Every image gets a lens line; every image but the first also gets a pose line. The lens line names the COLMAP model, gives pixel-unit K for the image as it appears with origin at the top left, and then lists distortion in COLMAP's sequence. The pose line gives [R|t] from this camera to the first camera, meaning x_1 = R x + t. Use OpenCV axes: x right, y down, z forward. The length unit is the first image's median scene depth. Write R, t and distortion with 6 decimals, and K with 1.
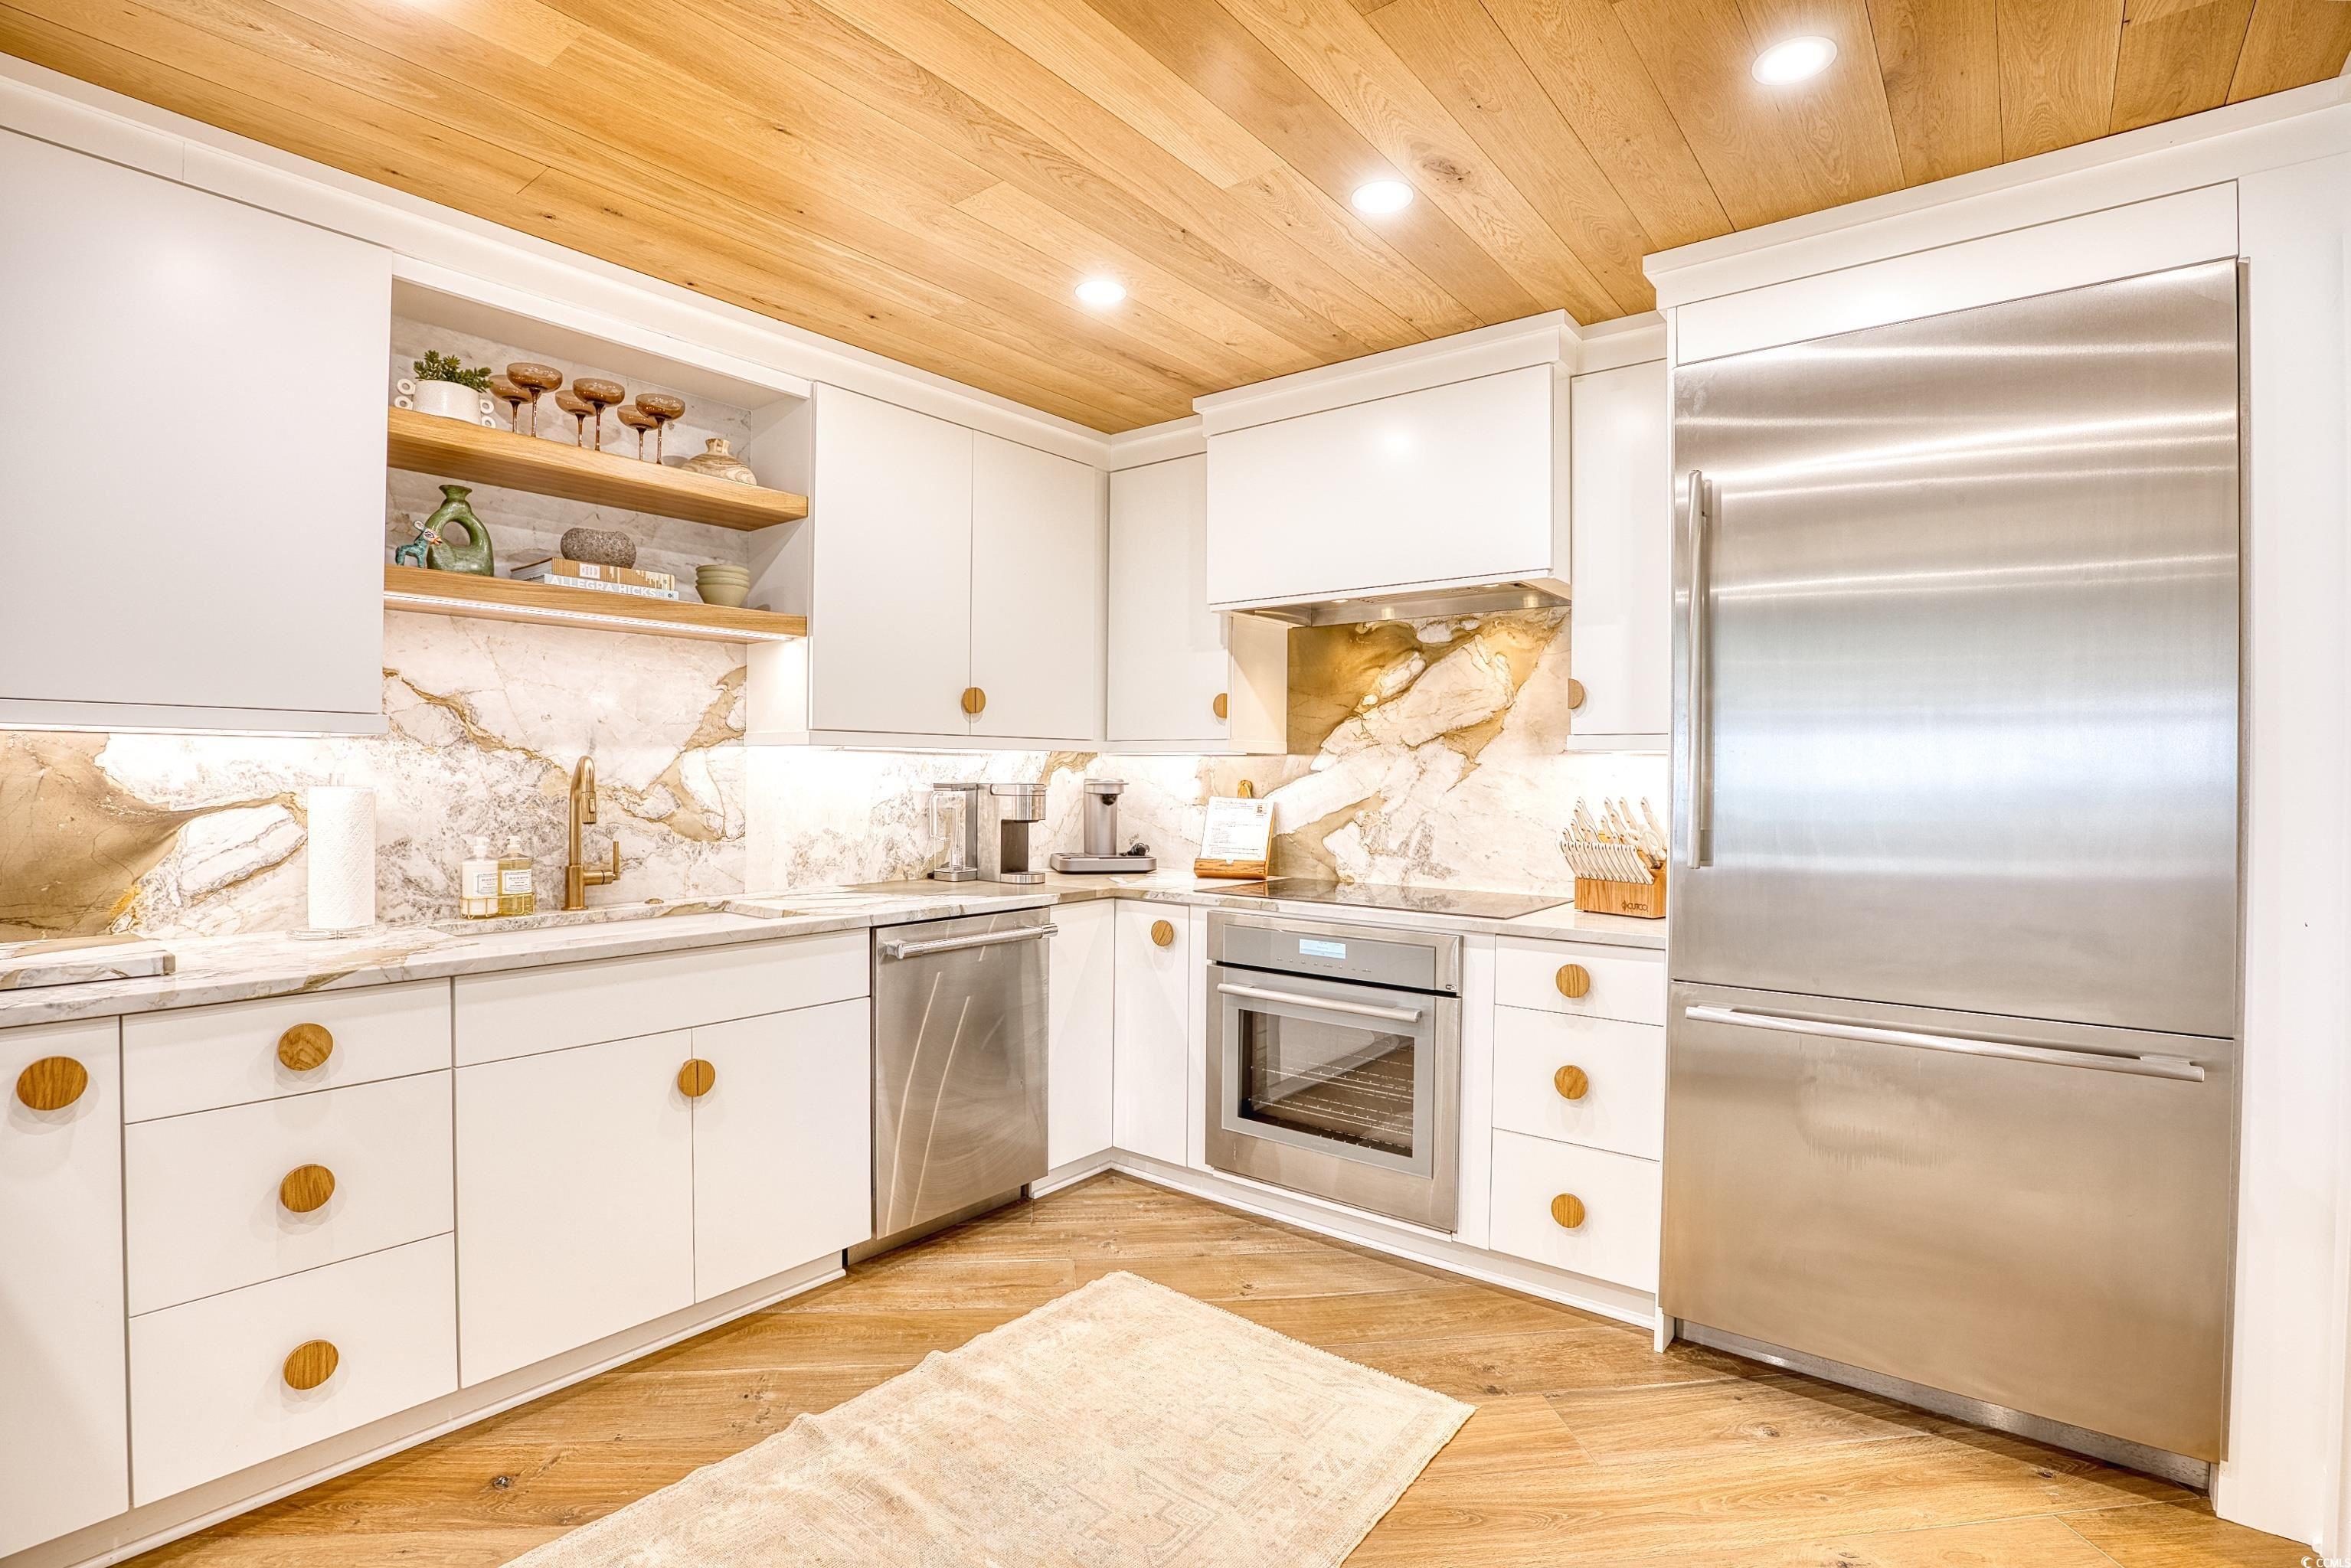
lens RADIAL K [[1093.4, 0, 1170.9], [0, 1093.4, 780.2], [0, 0, 1]] dist [-0.059090, 0.010591]
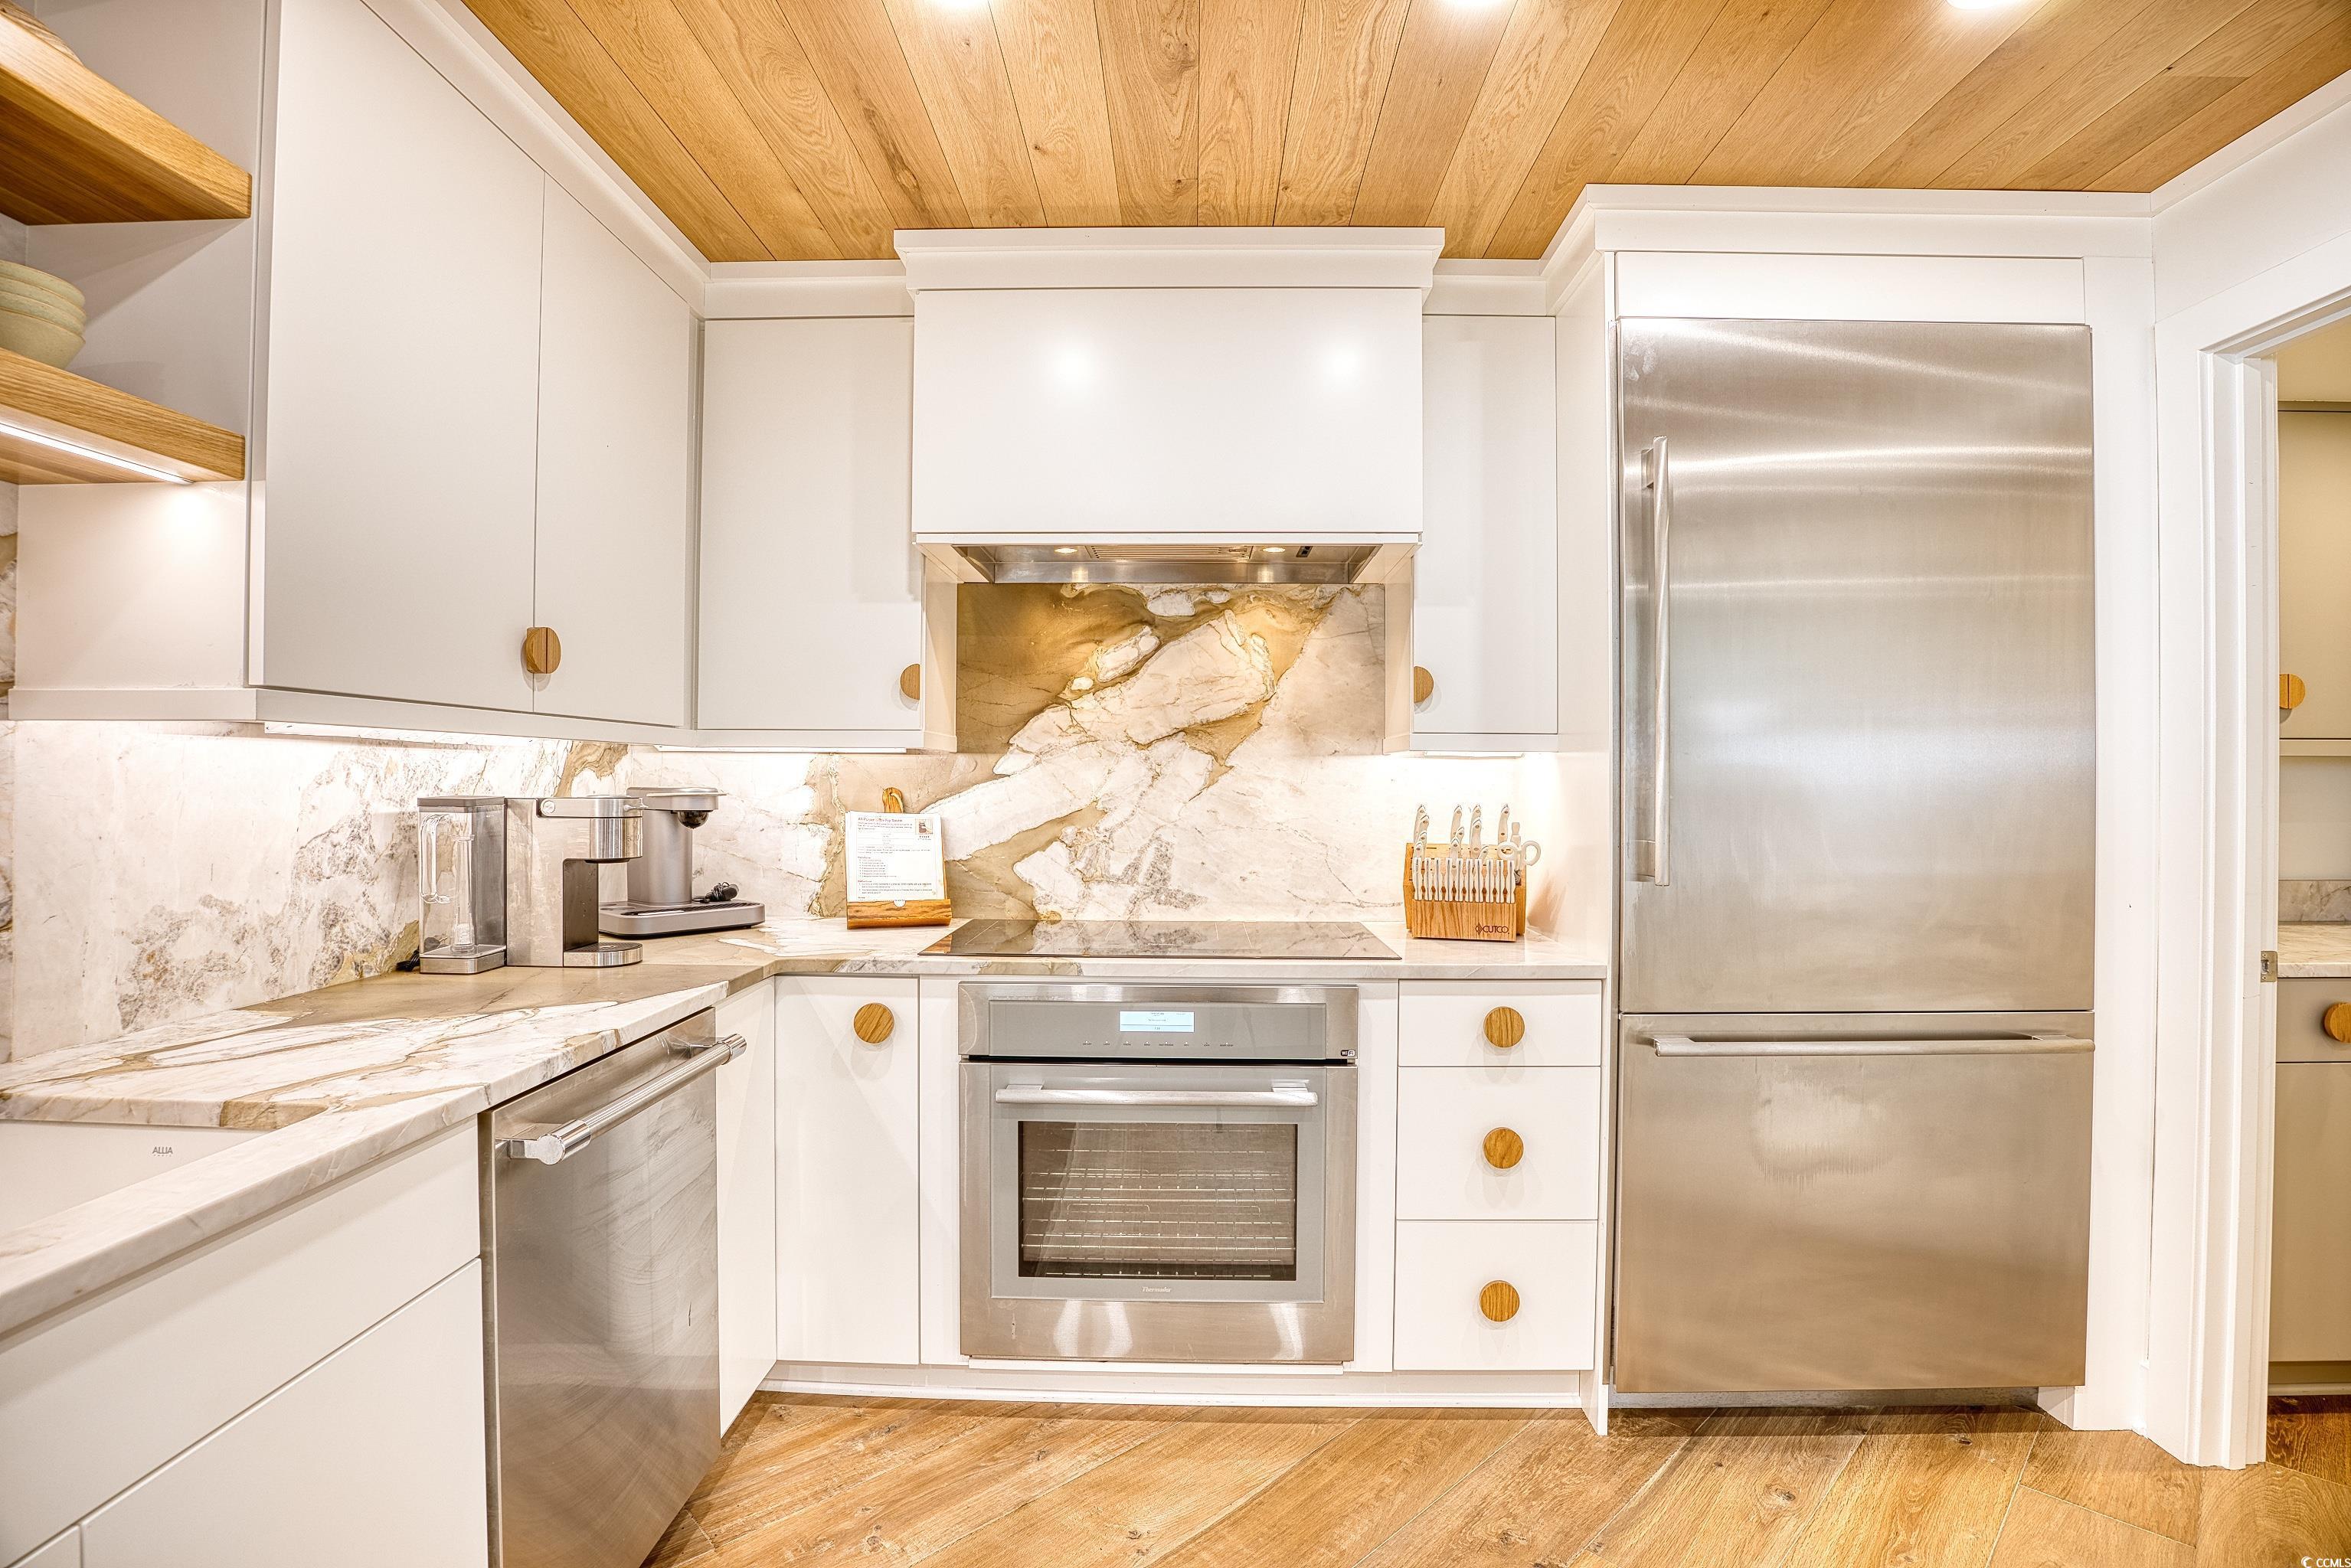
lens RADIAL K [[1093.4, 0, 1177.7], [0, 1093.4, 780.7], [0, 0, 1]] dist [-0.059090, 0.010591]
pose [[0.798279, -0.004360, 0.602272, -0.302391], [0.005021, 0.999987, 0.000584, -0.005985], [-0.602267, 0.002558, 0.798290, 0.439734]]
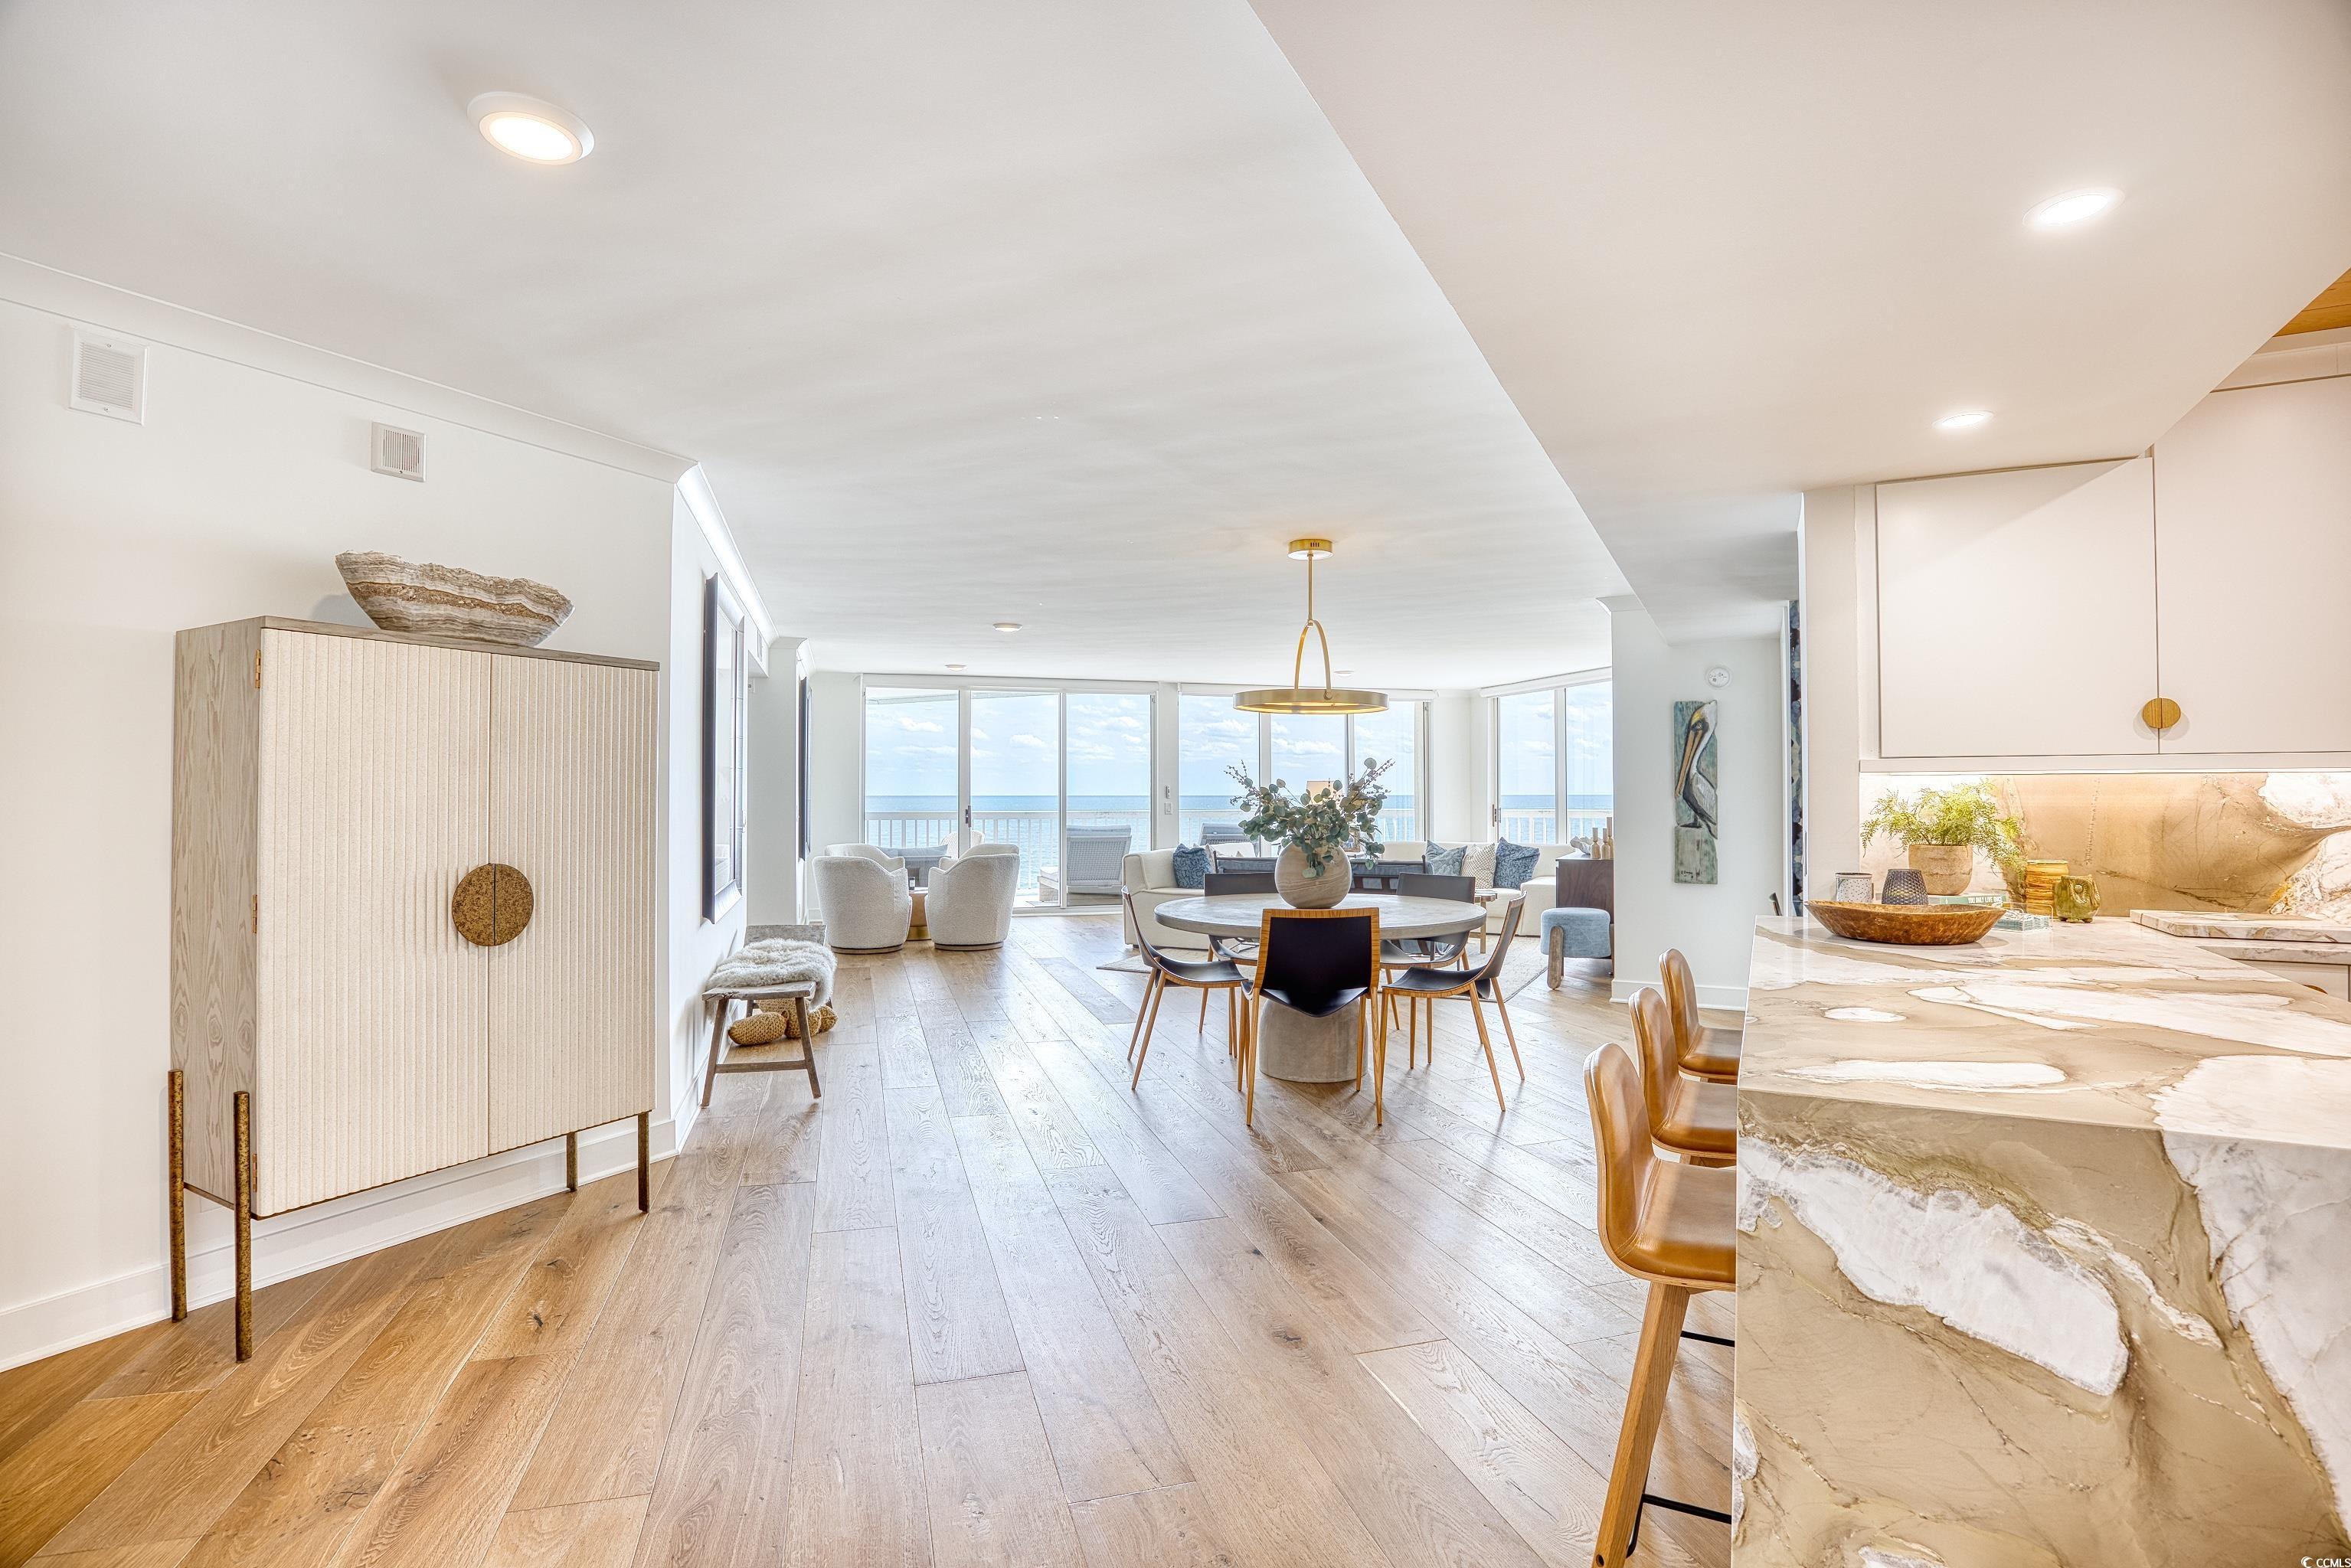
lens RADIAL K [[1093.4, 0, 1177.5], [0, 1093.4, 778.5], [0, 0, 1]] dist [-0.059090, 0.010591]
pose [[0.173460, -0.021989, -0.984595, 0.080202], [-0.002866, 0.999735, -0.022832, -0.000468], [0.984837, 0.006782, 0.173351, -0.518999]]
